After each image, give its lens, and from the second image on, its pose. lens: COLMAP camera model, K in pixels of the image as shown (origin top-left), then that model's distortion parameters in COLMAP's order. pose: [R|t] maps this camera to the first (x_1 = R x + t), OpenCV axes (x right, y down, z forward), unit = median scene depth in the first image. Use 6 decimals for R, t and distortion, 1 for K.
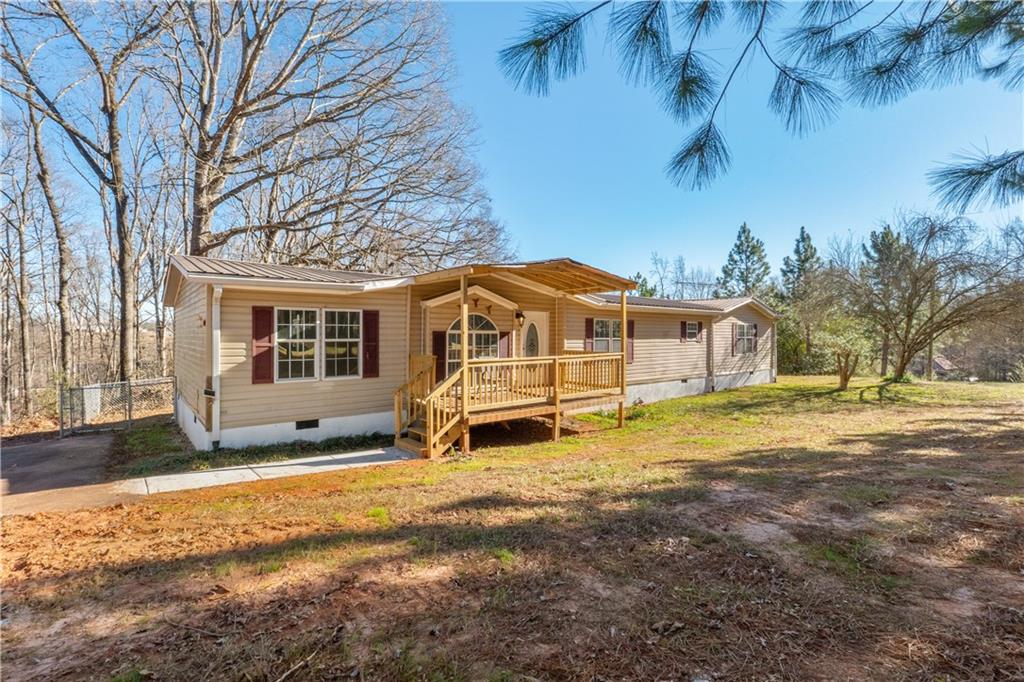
lens RADIAL K [[460.3, 0, 512.9], [0, 460.3, 331.0], [0, 0, 1]] dist [-0.014471, 0.000462]
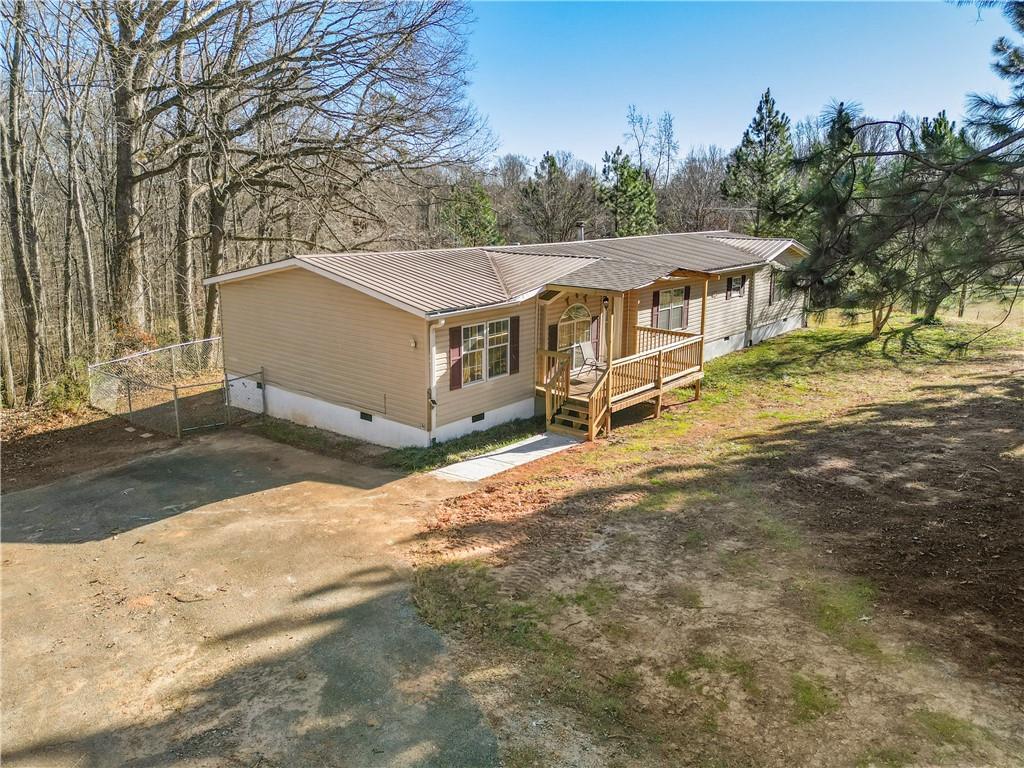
lens RADIAL K [[714.5, 0, 510.3], [0, 714.5, 340.9], [0, 0, 1]] dist [0.049149, -0.001601]
pose [[0.984712, -0.030811, 0.171441, -0.511095], [-0.003508, 0.980524, 0.196367, -0.273960], [-0.174152, -0.193966, 0.965426, -0.594820]]
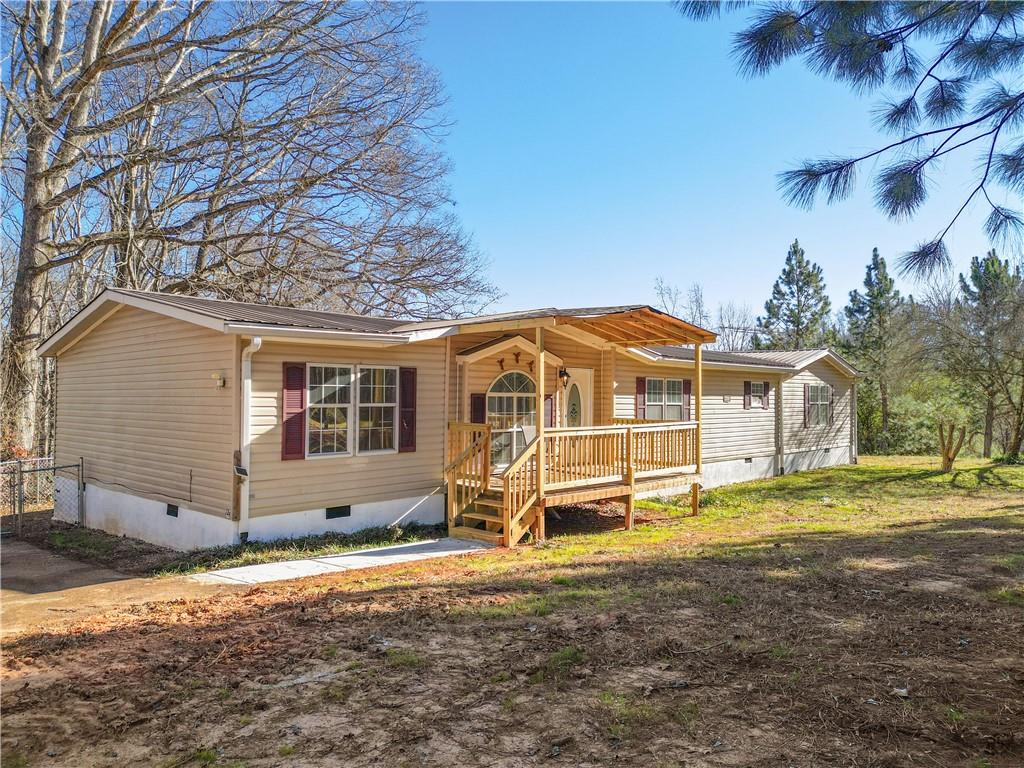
lens RADIAL K [[707.2, 0, 514.1], [0, 707.2, 377.2], [0, 0, 1]] dist [0.048974, -0.003439]
pose [[0.993711, 0.006164, 0.111804, -0.214745], [-0.003923, 0.999787, -0.020256, -0.003276], [-0.111905, 0.019690, 0.993524, -0.192724]]
